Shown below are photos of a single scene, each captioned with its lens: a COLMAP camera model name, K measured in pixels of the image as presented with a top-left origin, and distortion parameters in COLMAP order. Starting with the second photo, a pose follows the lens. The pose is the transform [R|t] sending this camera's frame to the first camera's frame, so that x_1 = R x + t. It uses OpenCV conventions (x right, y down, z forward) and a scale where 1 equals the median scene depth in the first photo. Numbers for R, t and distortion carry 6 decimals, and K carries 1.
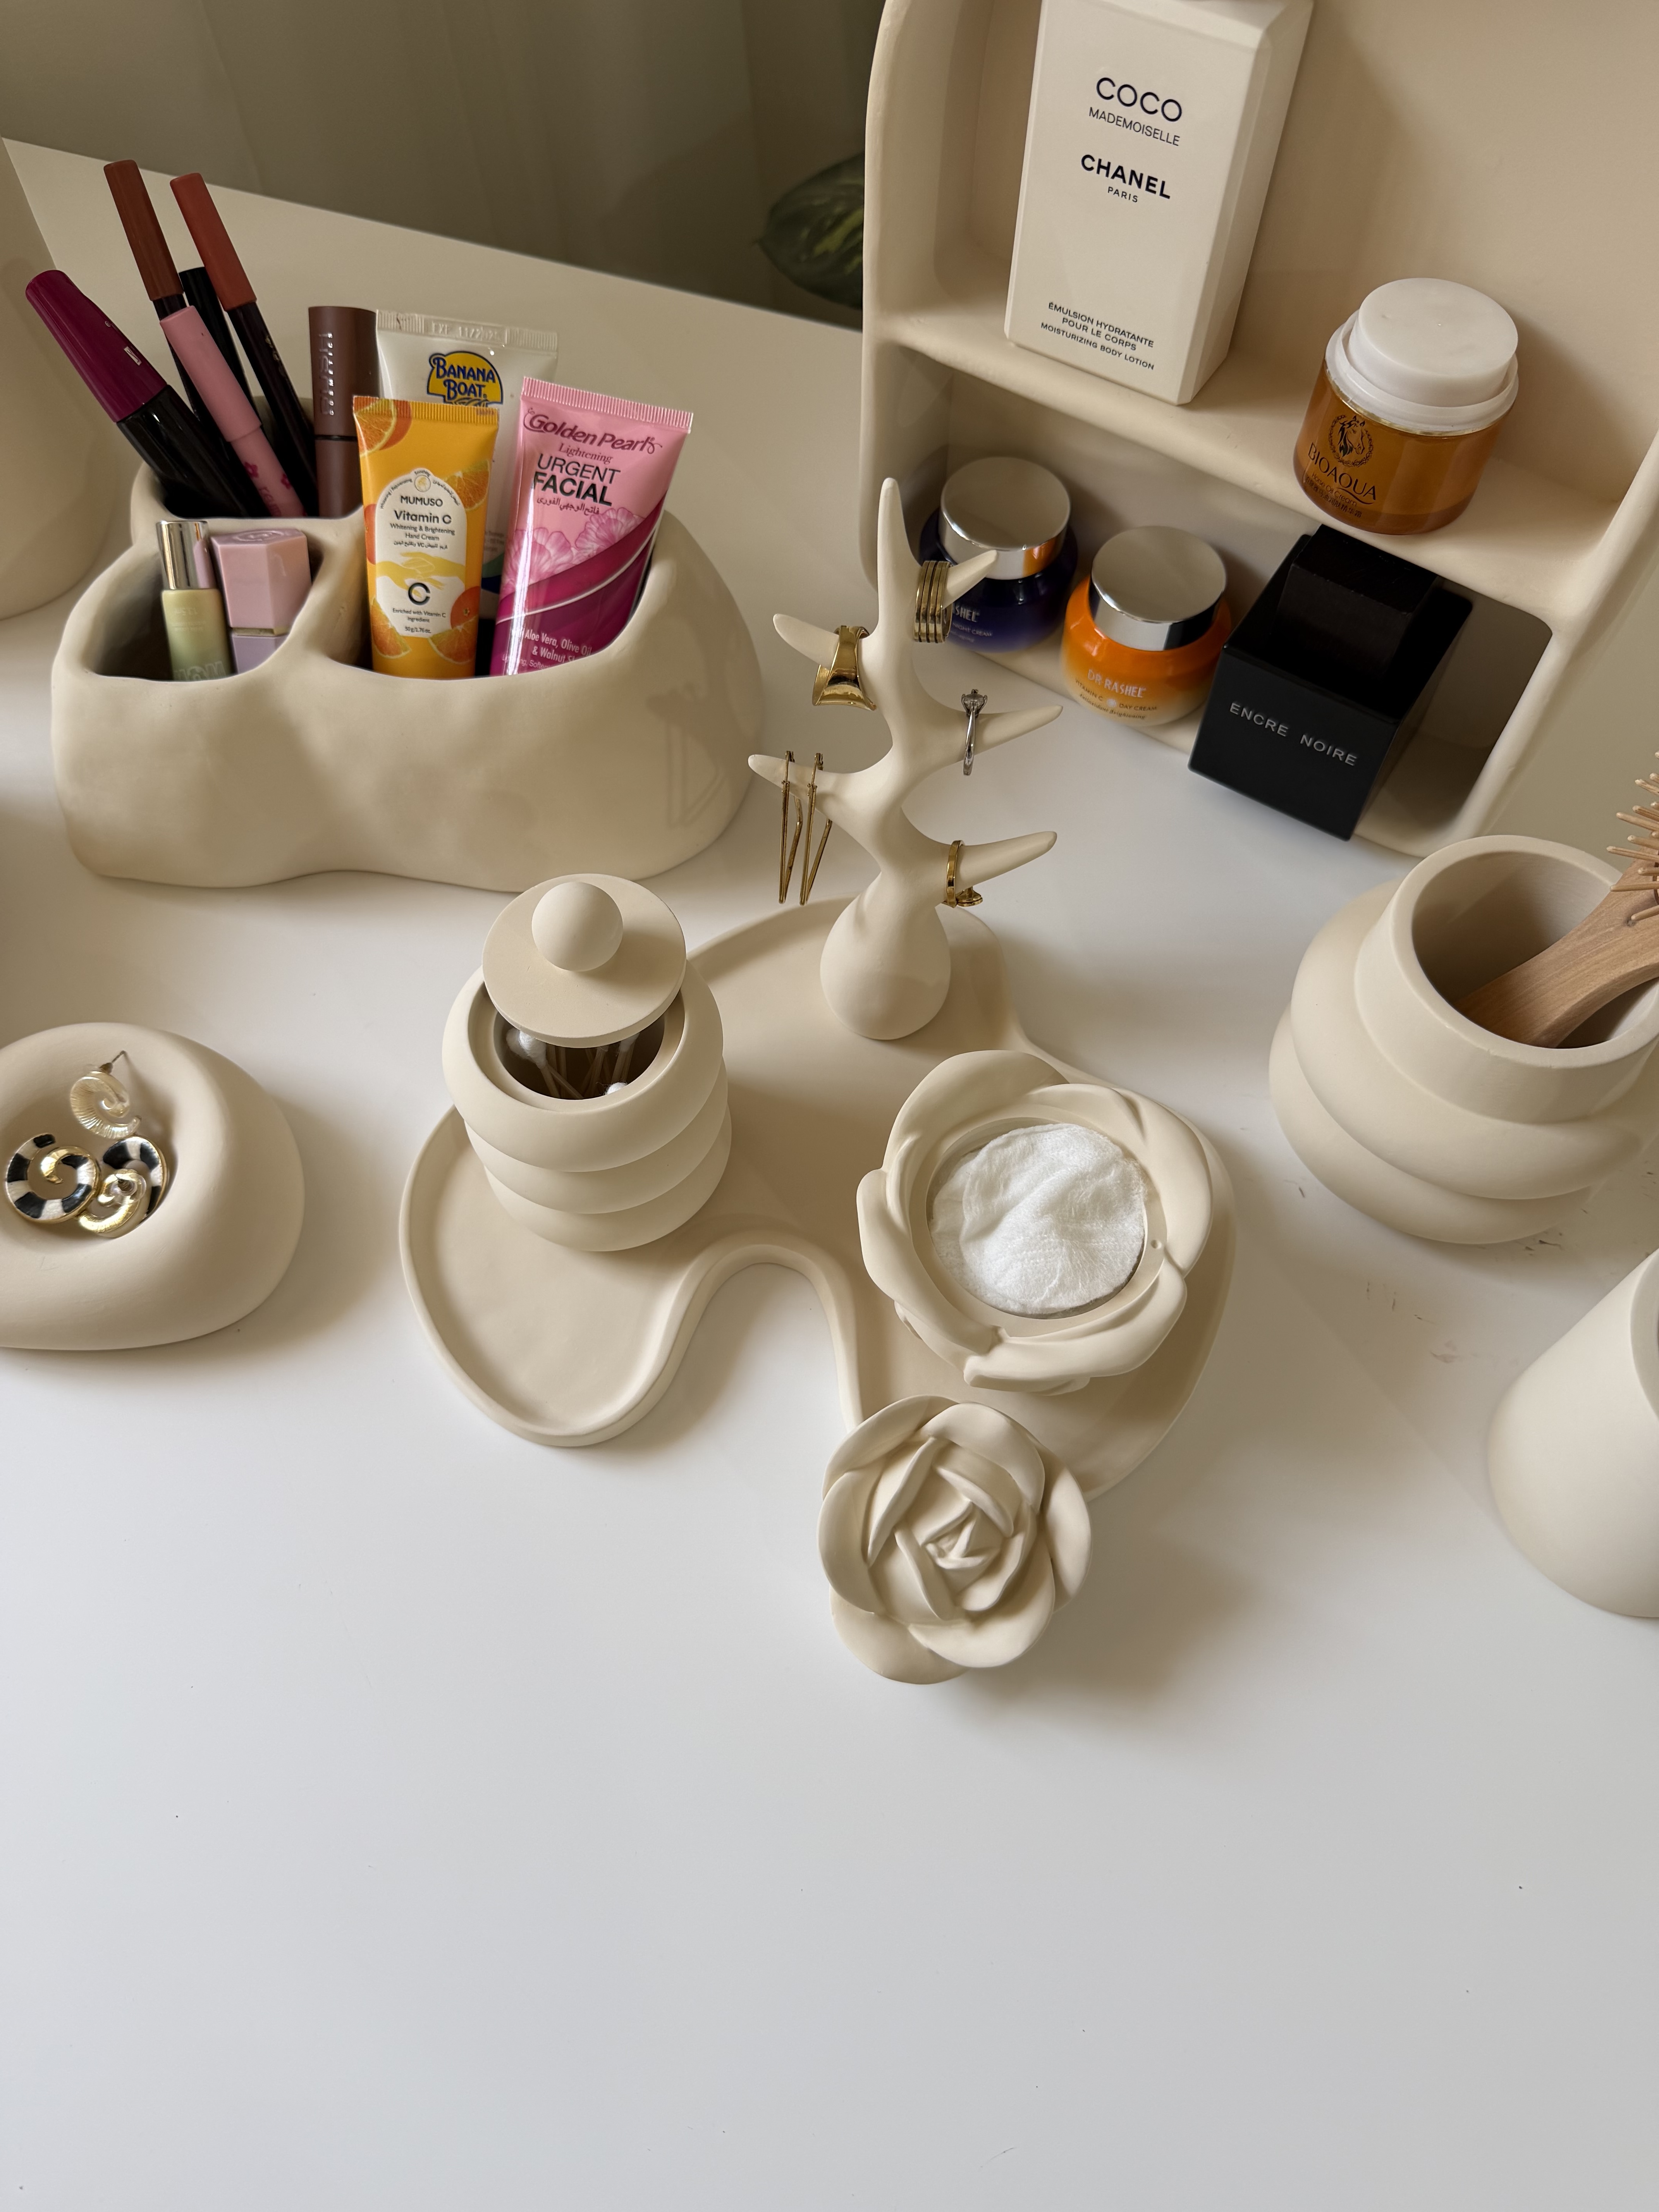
lens RADIAL K [[1599.9, 0, 823.9], [0, 1599.9, 1125.8], [0, 0, 1]] dist [0.051674, -0.111038]
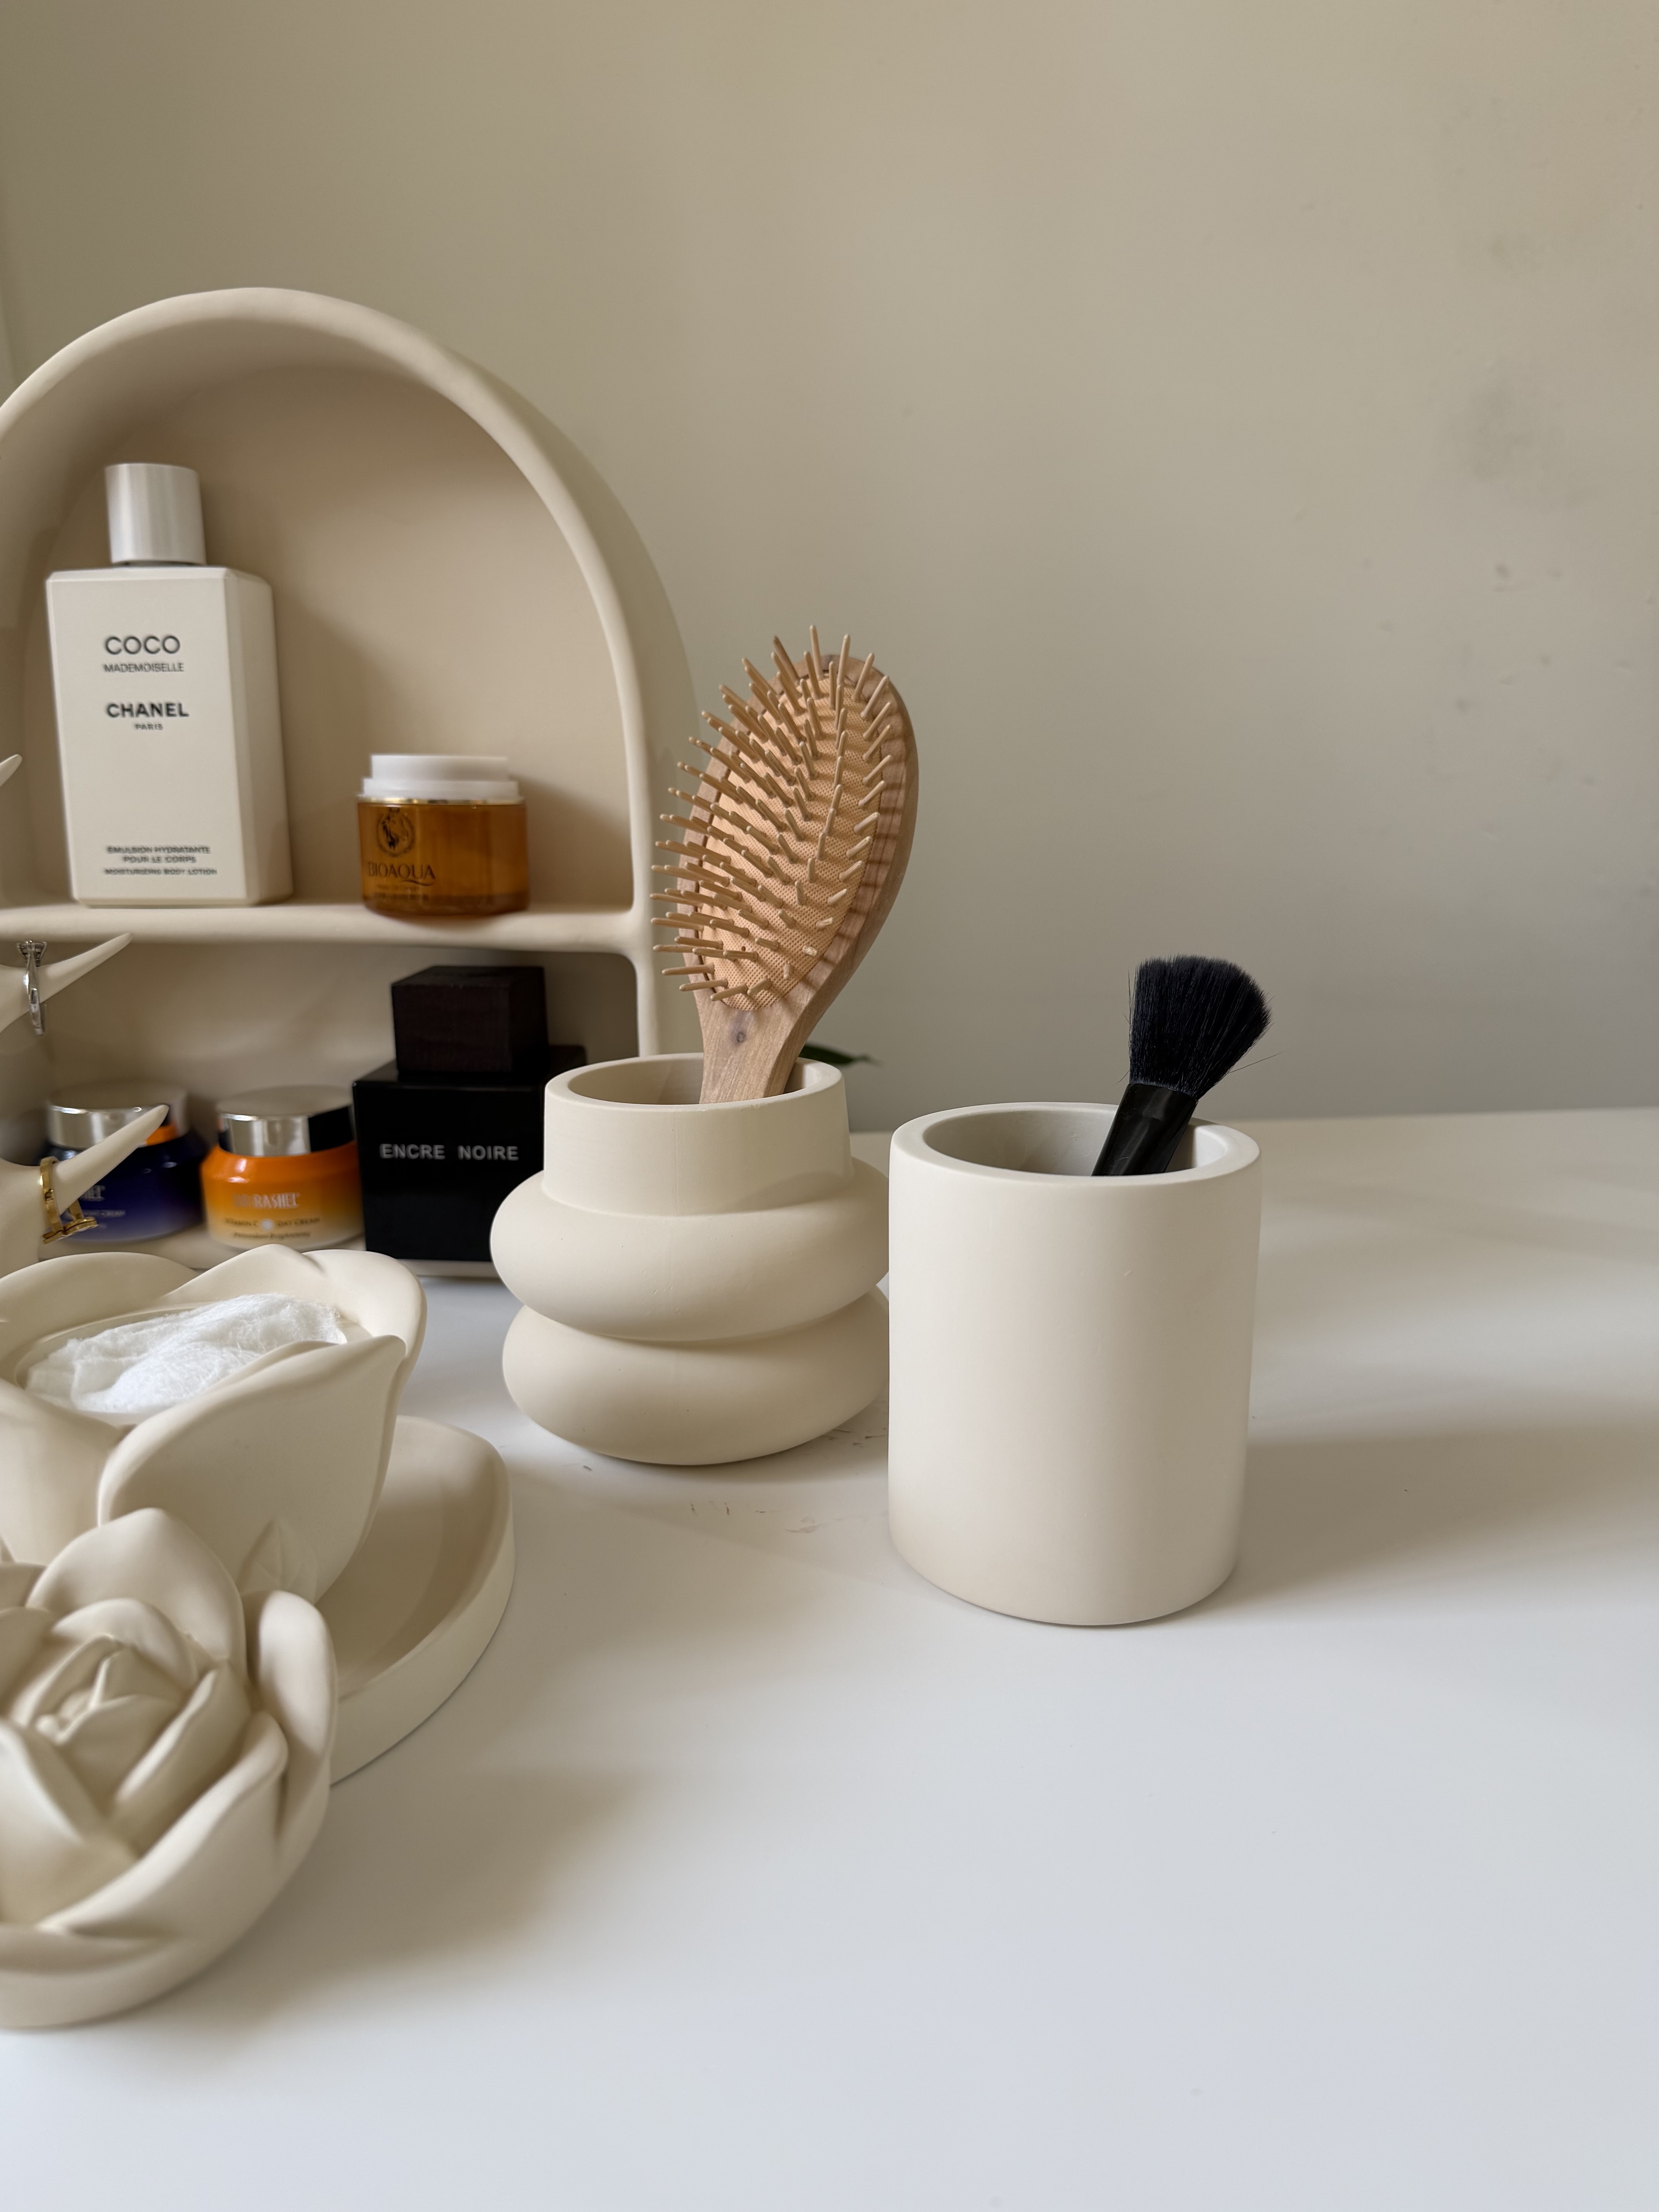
lens RADIAL K [[1599.8, 0, 853.4], [0, 1599.8, 1107.6], [0, 0, 1]] dist [0.051674, -0.111038]
pose [[0.883170, -0.101580, 0.457923, 0.066086], [0.411364, 0.636813, -0.652111, 0.495246], [-0.225370, 0.764297, 0.604201, 0.344177]]
